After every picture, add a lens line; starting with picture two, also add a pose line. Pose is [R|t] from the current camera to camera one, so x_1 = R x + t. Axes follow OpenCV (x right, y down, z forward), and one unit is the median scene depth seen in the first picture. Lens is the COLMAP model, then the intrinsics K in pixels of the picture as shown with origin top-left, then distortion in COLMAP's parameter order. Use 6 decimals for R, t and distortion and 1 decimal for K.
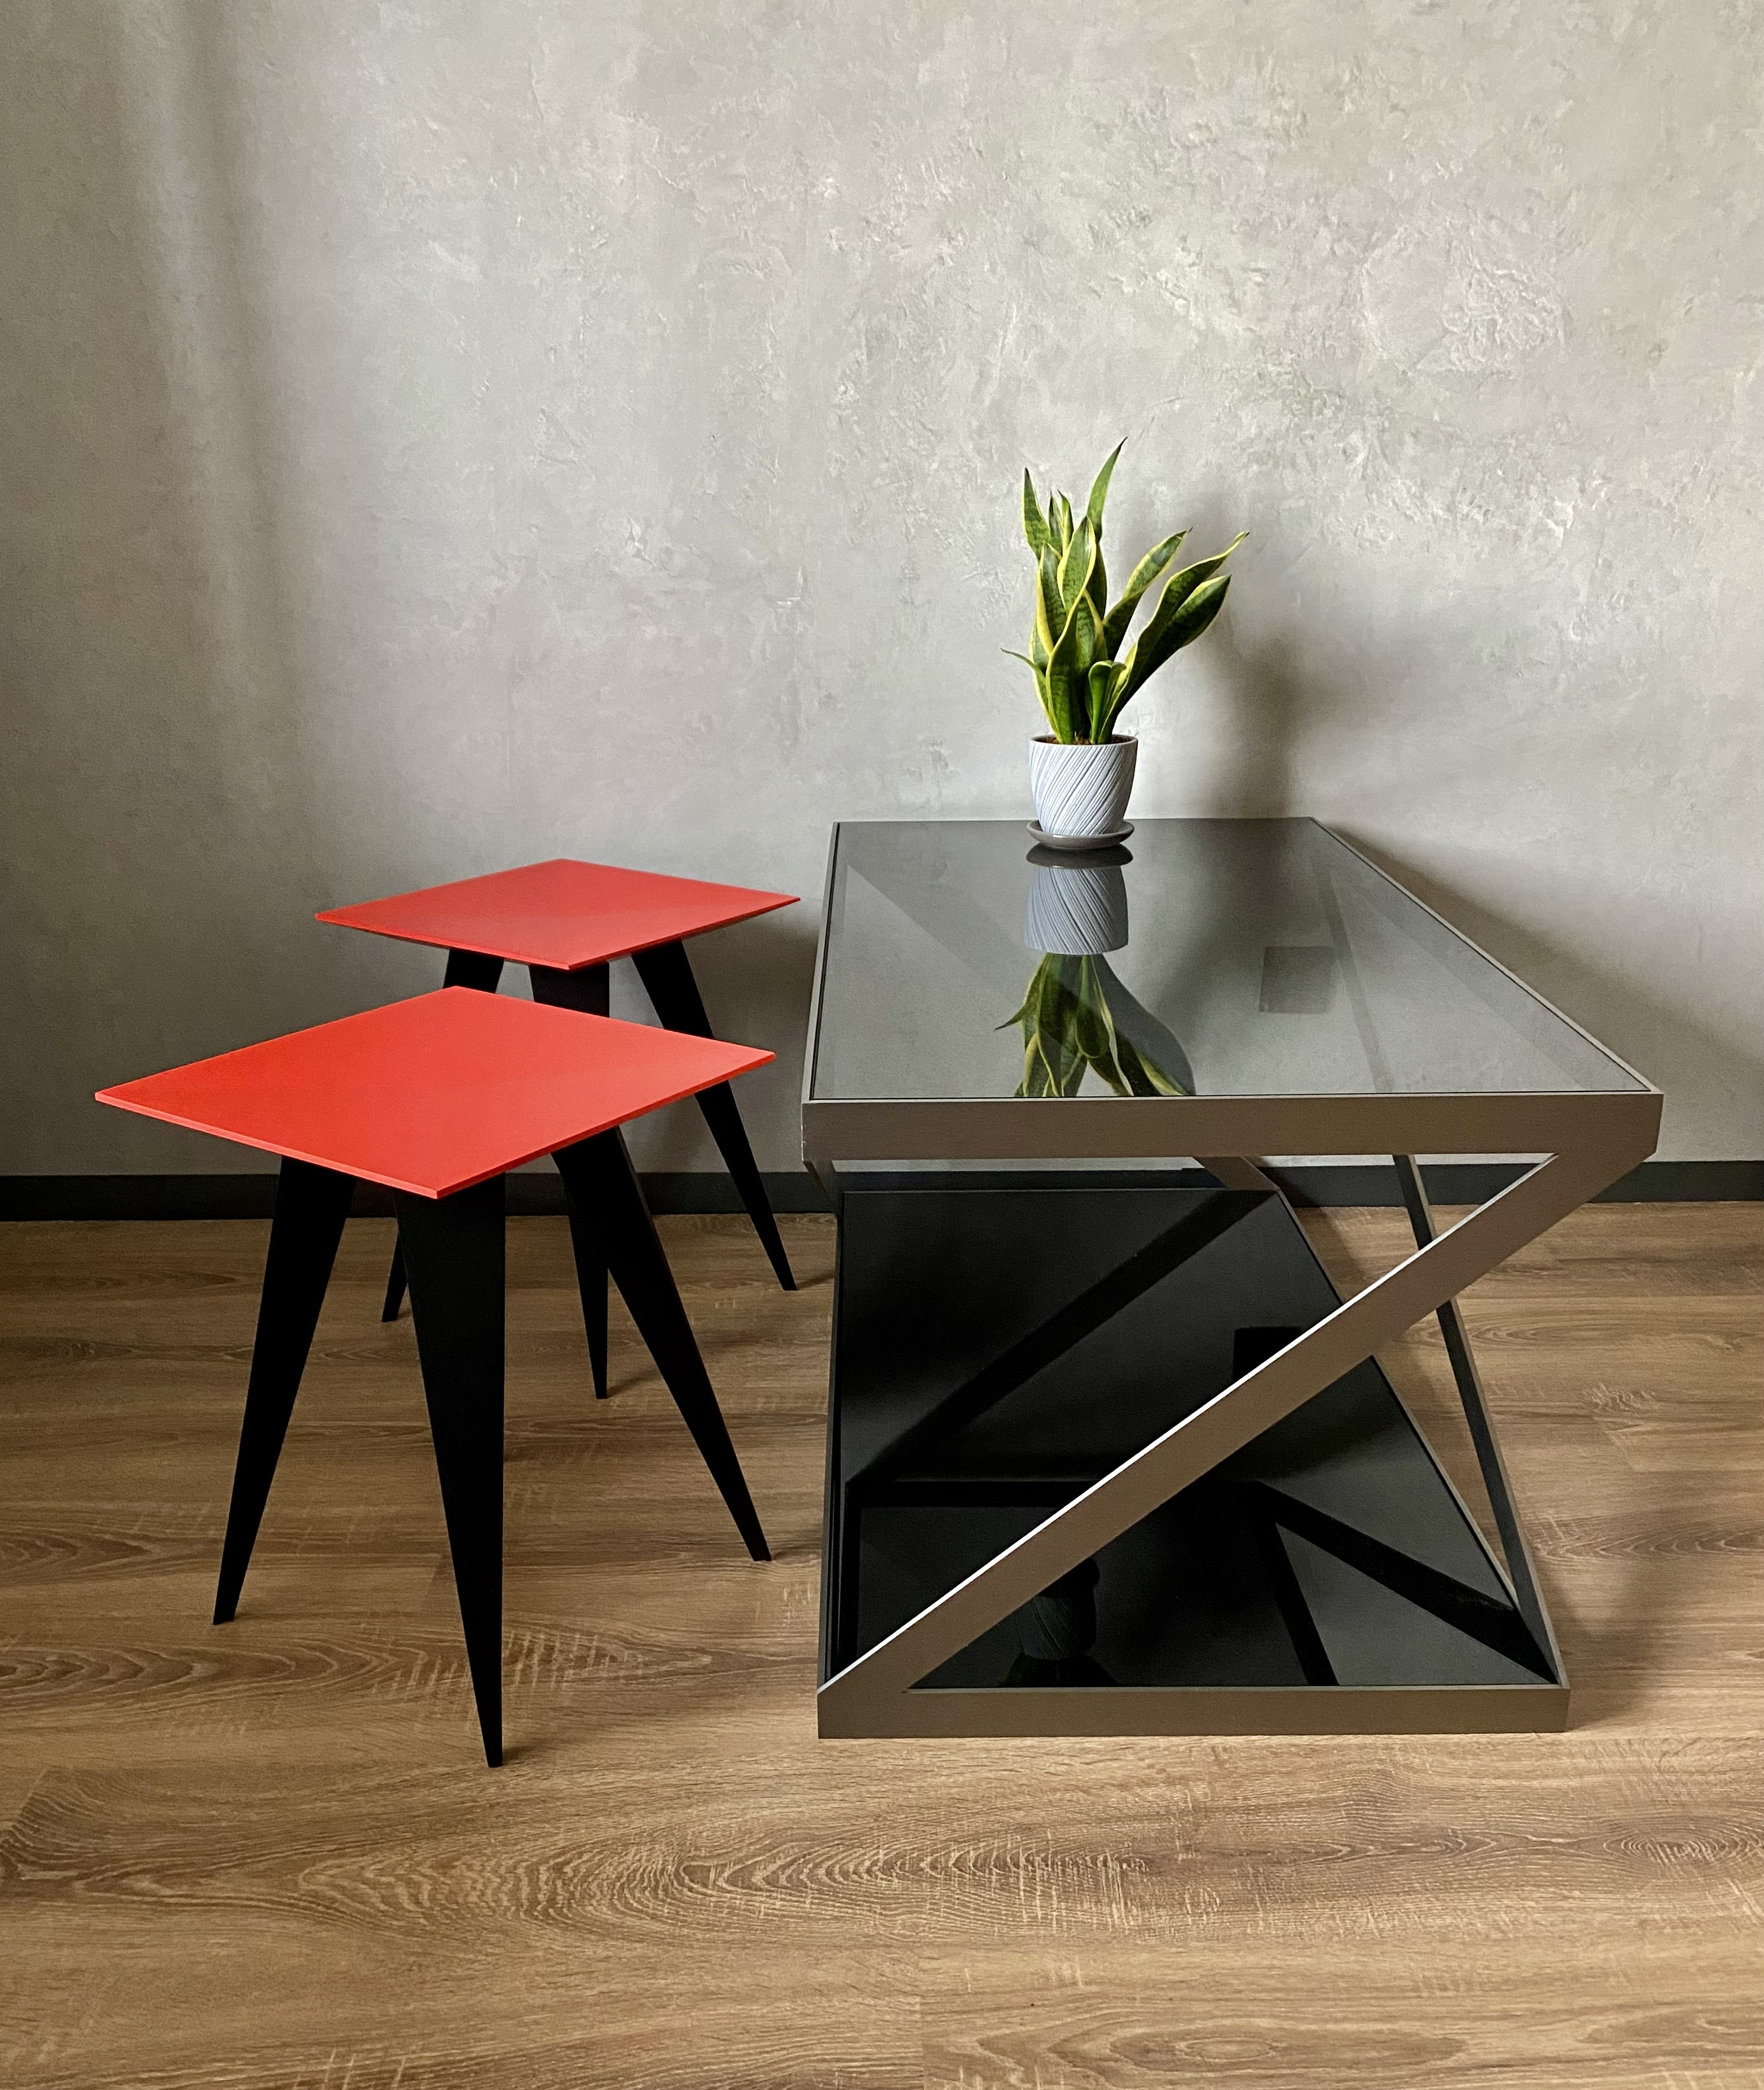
lens RADIAL K [[1819.0, 0, 892.6], [0, 1819.0, 1223.0], [0, 0, 1]] dist [0.016230, -0.010835]
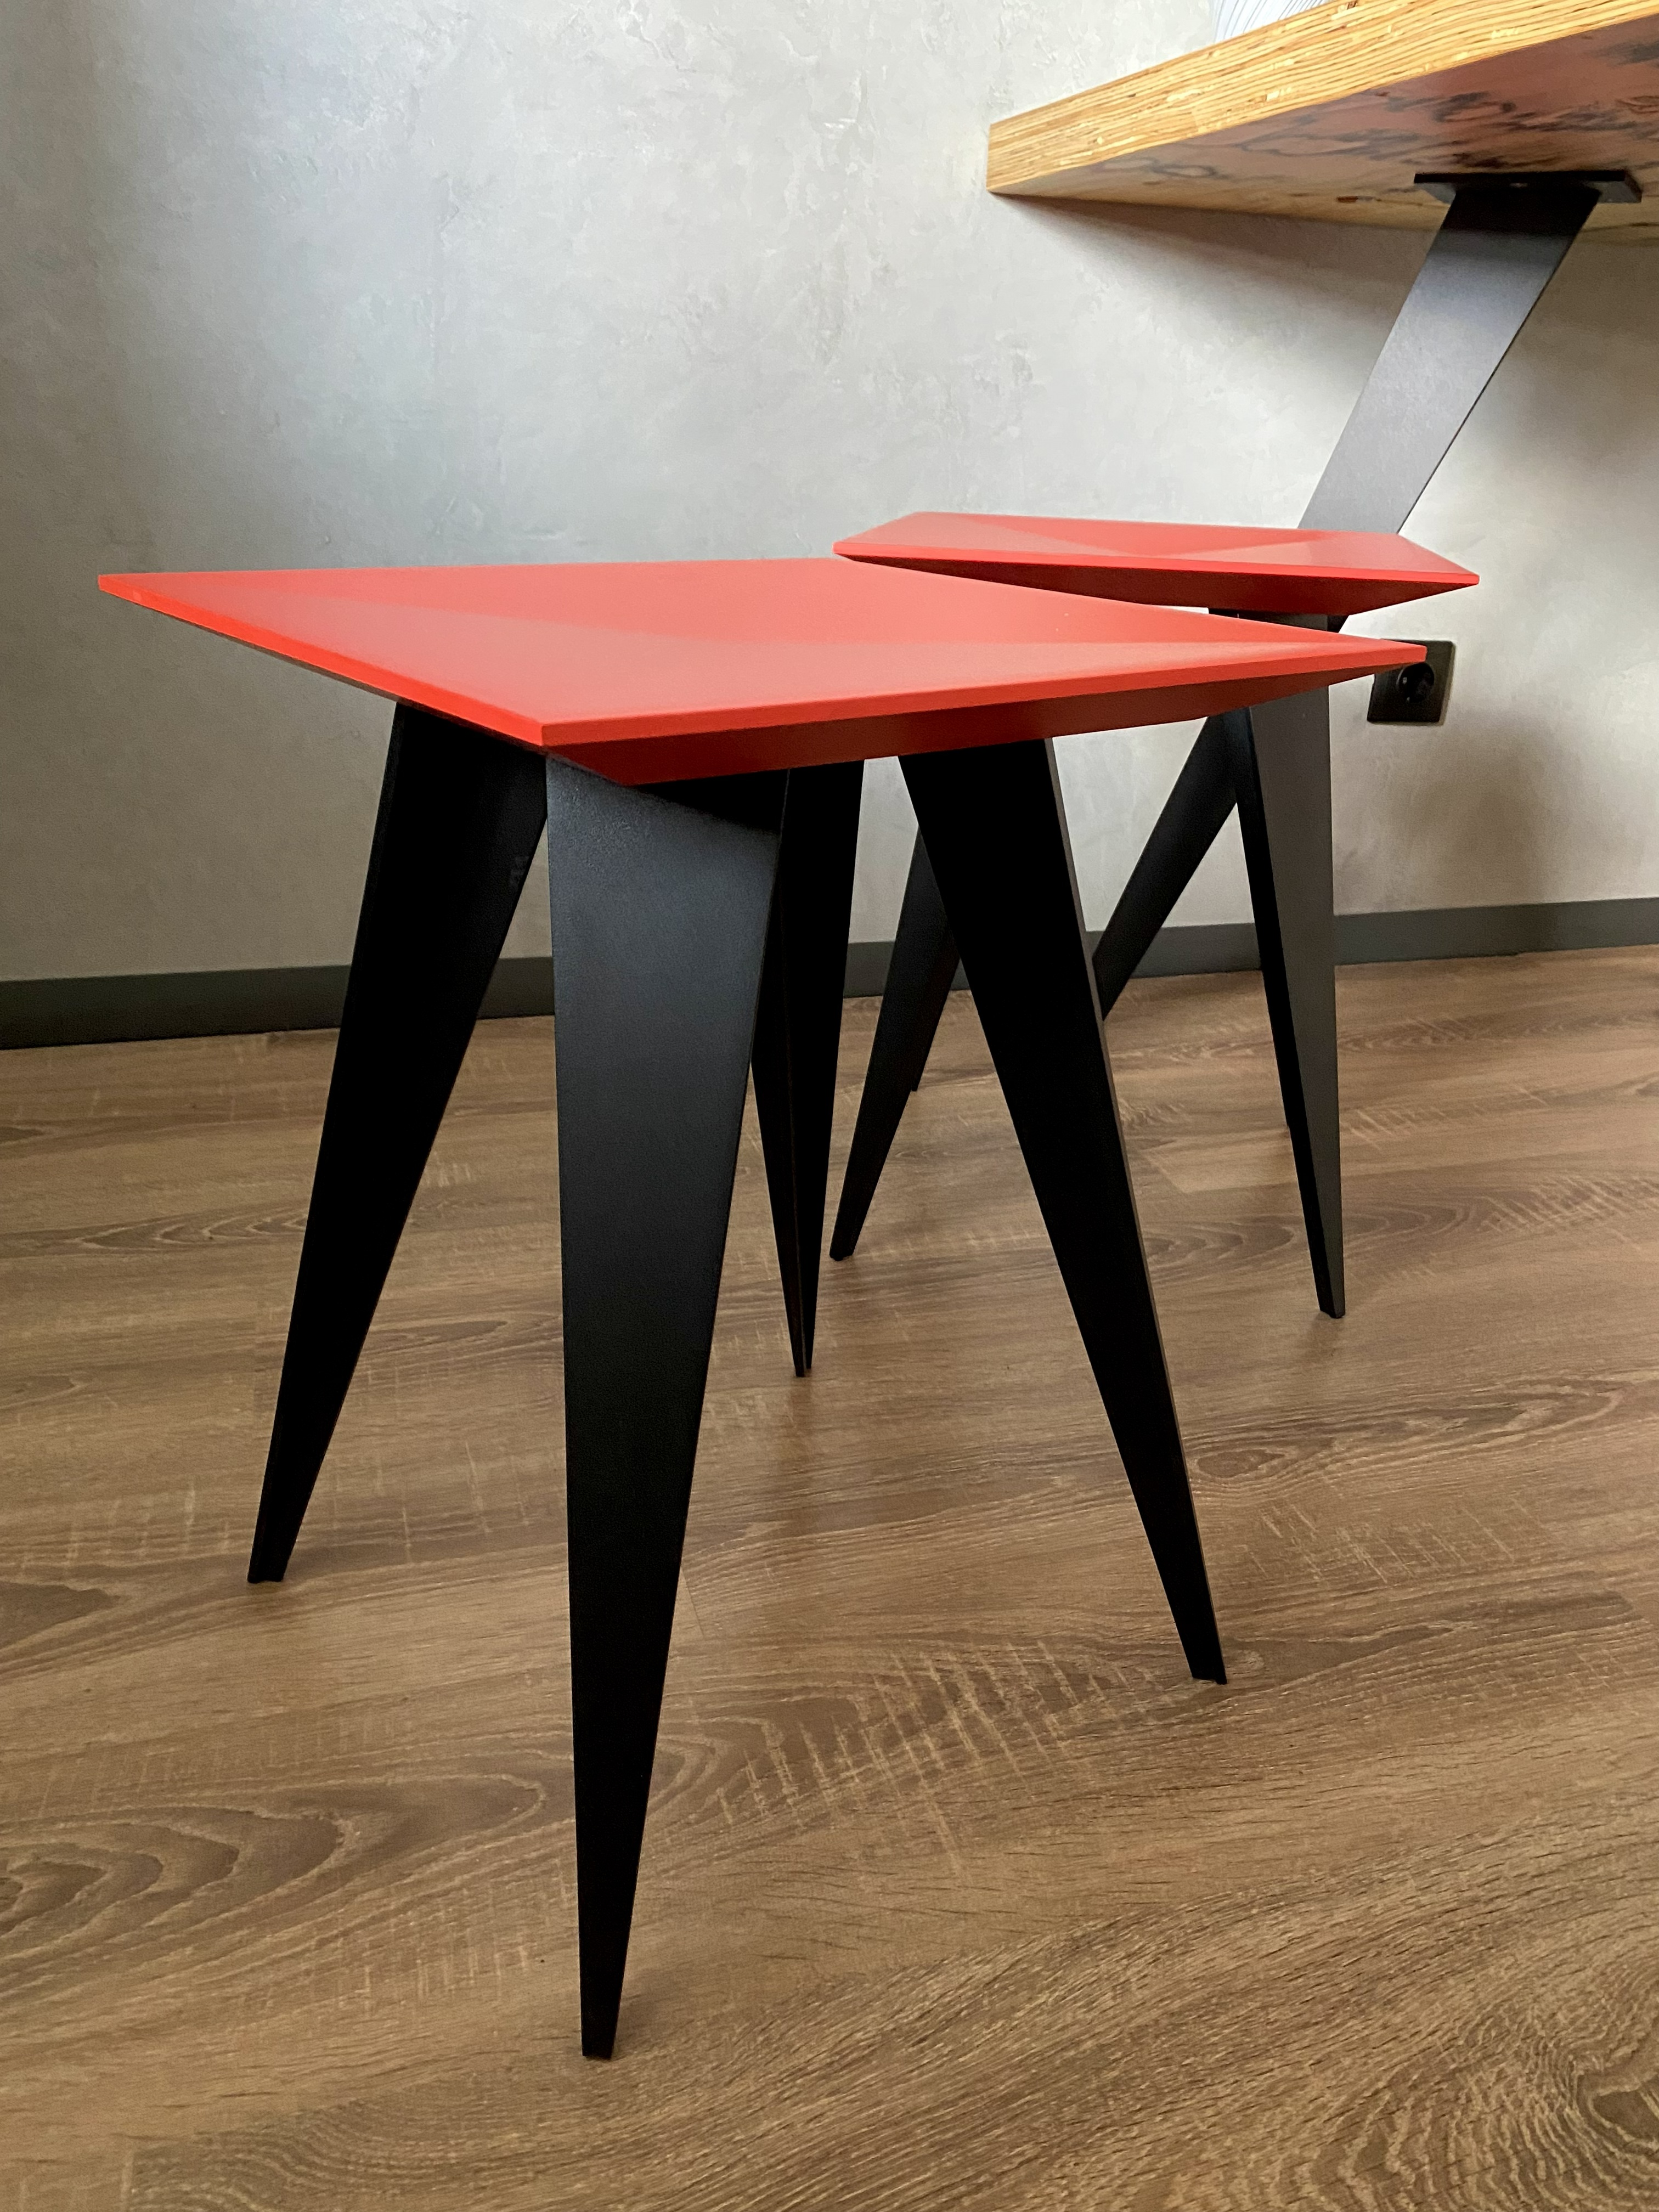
lens RADIAL K [[1699.8, 0, 857.4], [0, 1699.8, 1088.5], [0, 0, 1]] dist [0.017124, -0.013661]
pose [[0.960928, -0.064522, 0.269173, -0.279721], [0.066087, 0.997809, 0.003255, 0.037746], [-0.268794, 0.014661, 0.963086, 0.395411]]
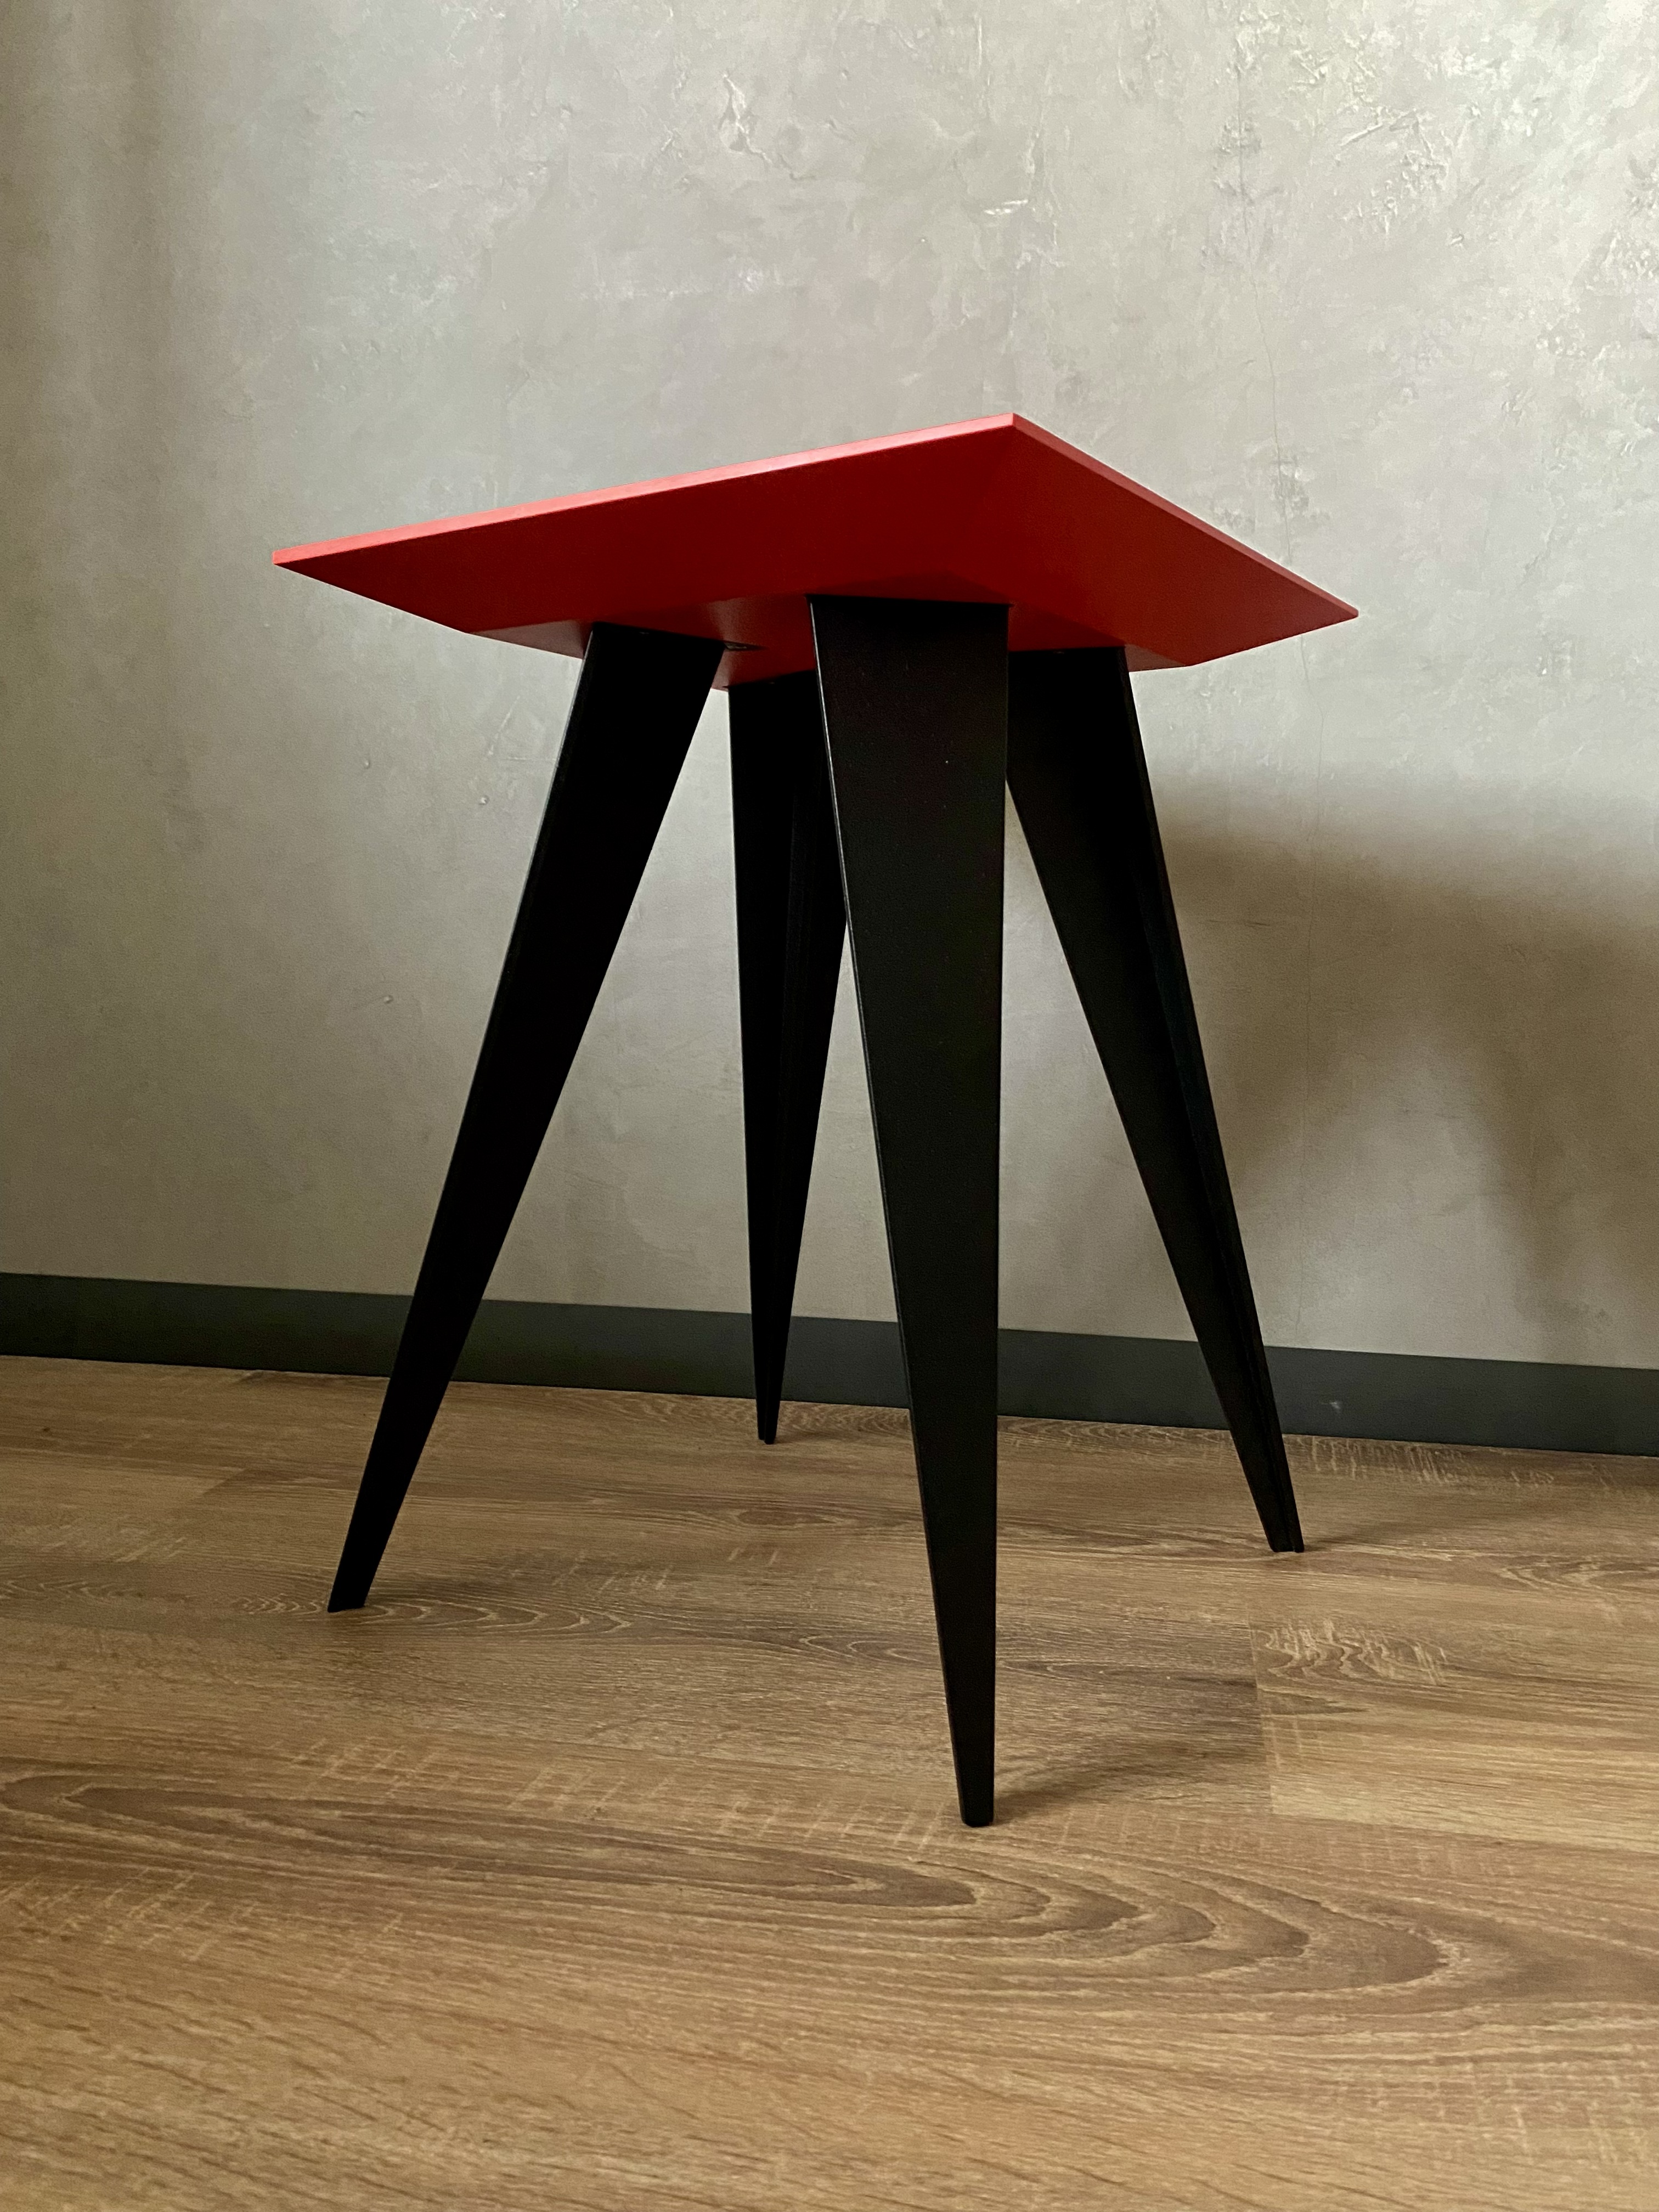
lens RADIAL K [[1699.8, 0, 827.5], [0, 1699.8, 1095.4], [0, 0, 1]] dist [0.017124, -0.013661]
pose [[0.976643, 0.031348, -0.212571, 0.006788], [-0.094473, 0.951194, -0.293776, 0.064445], [0.192987, 0.306997, 0.931938, 0.662549]]
